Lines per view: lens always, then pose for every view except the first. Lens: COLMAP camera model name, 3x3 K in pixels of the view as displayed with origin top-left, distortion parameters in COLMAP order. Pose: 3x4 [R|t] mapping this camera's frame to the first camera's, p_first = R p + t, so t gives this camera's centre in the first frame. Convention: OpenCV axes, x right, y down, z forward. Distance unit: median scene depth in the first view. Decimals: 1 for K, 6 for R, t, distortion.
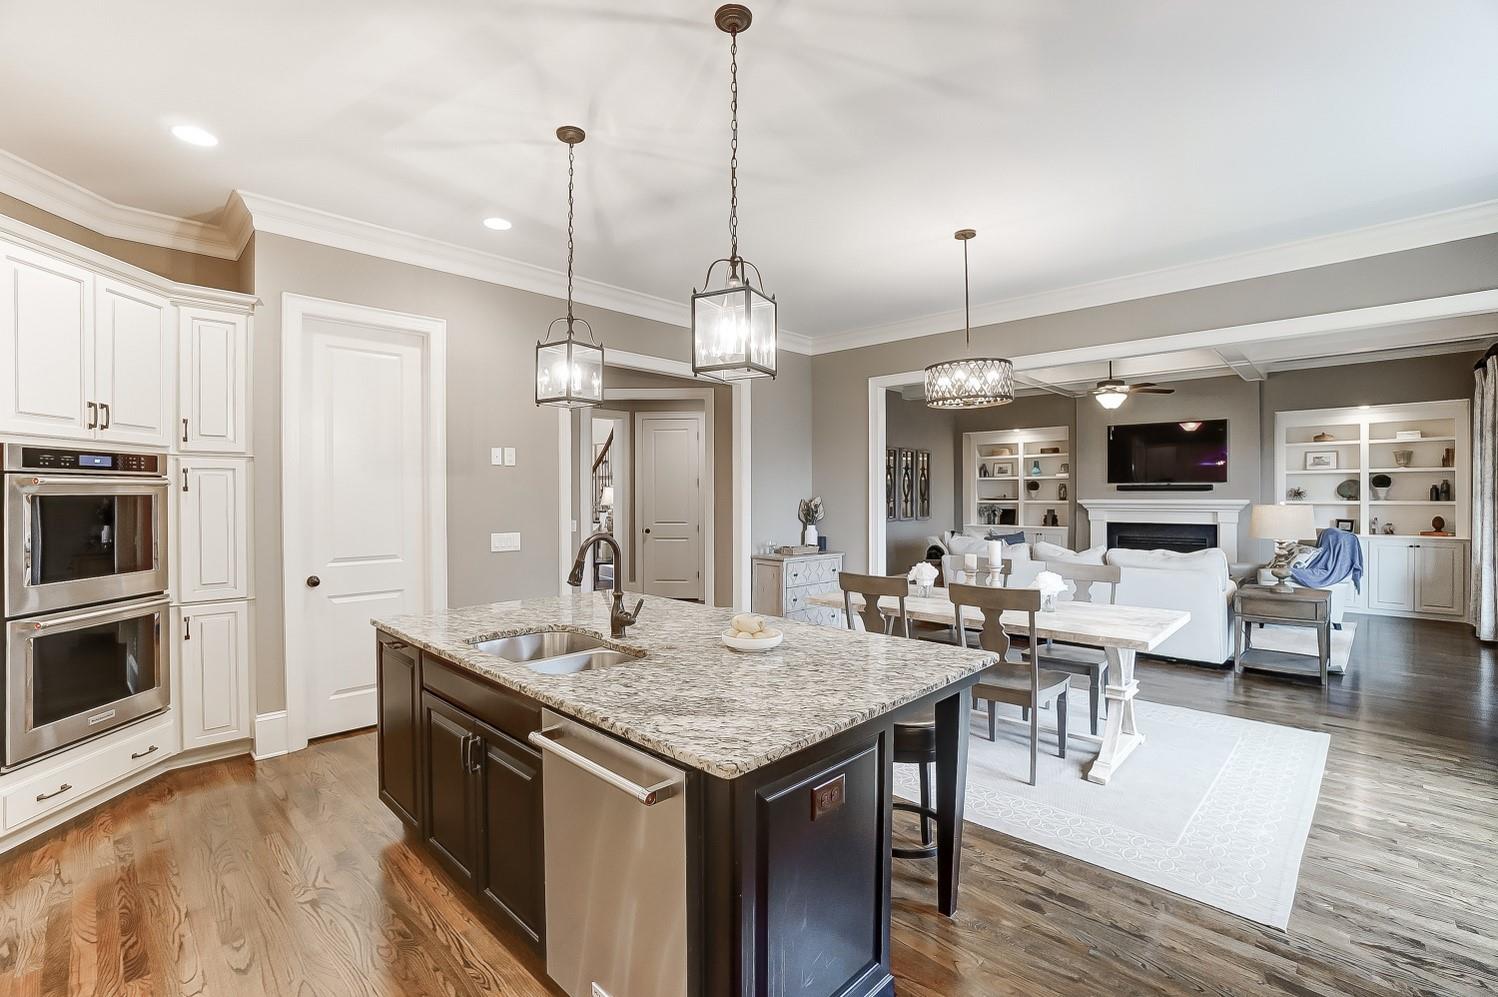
lens RADIAL K [[673.2, 0, 707.0], [0, 673.2, 498.7], [0, 0, 1]] dist [-0.033674, 0.000448]
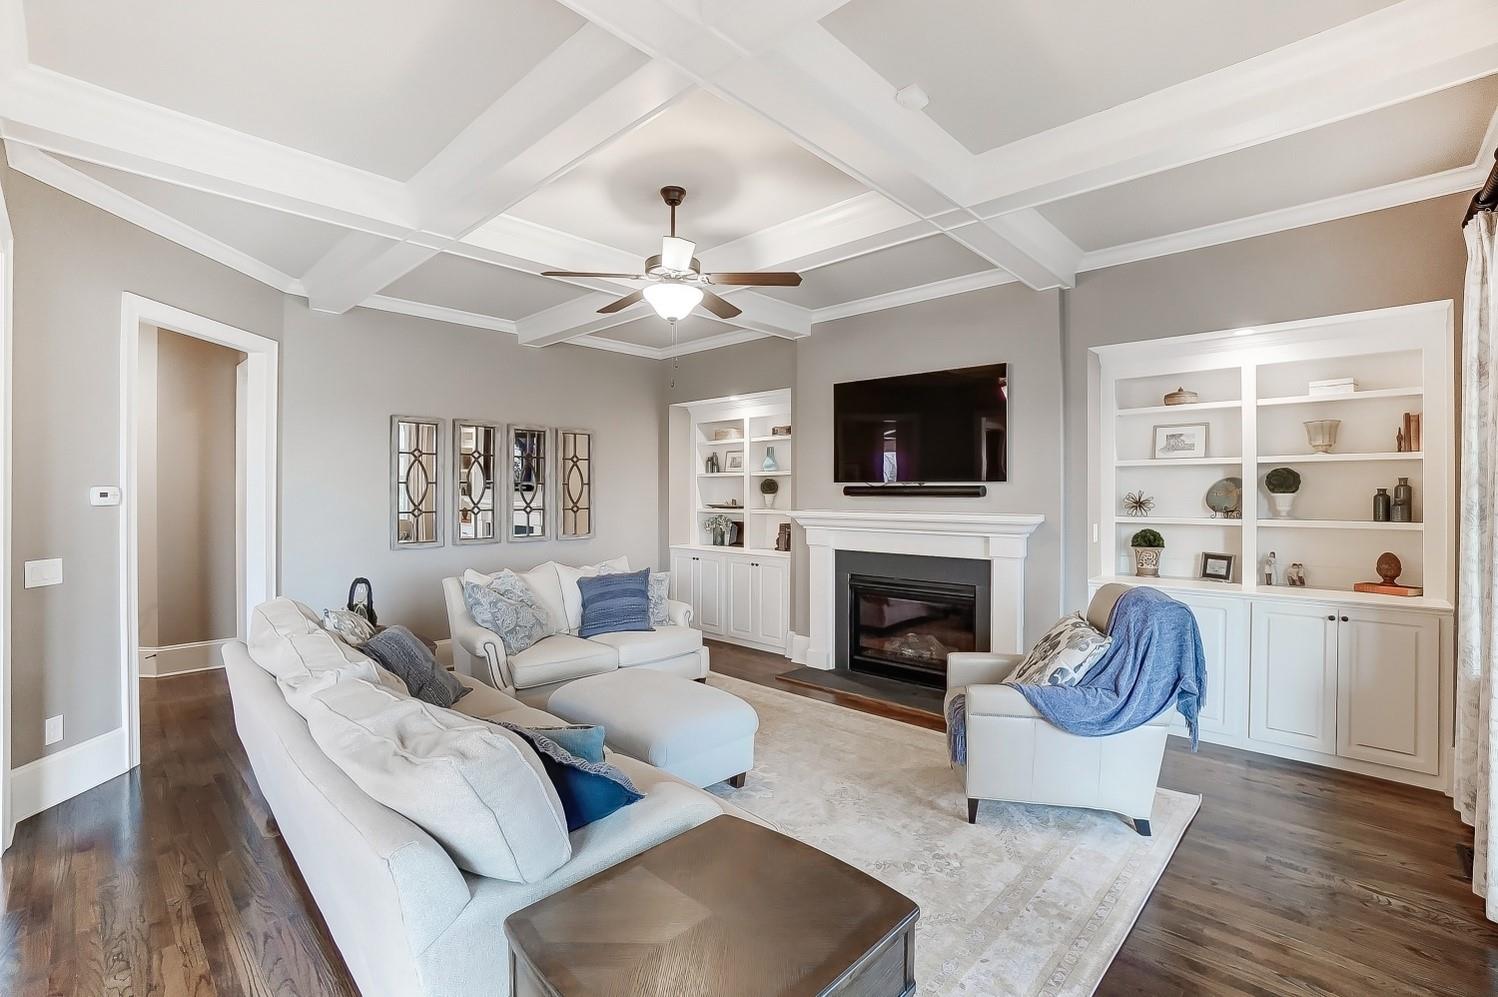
lens RADIAL K [[647.8, 0, 749.0], [0, 647.8, 498.5], [0, 0, 1]] dist [-0.042566, 0.000730]
pose [[0.999410, 0.007202, 0.033574, 0.602915], [-0.007174, 0.999974, -0.000944, -0.009676], [-0.033580, 0.000702, 0.999436, 0.520974]]
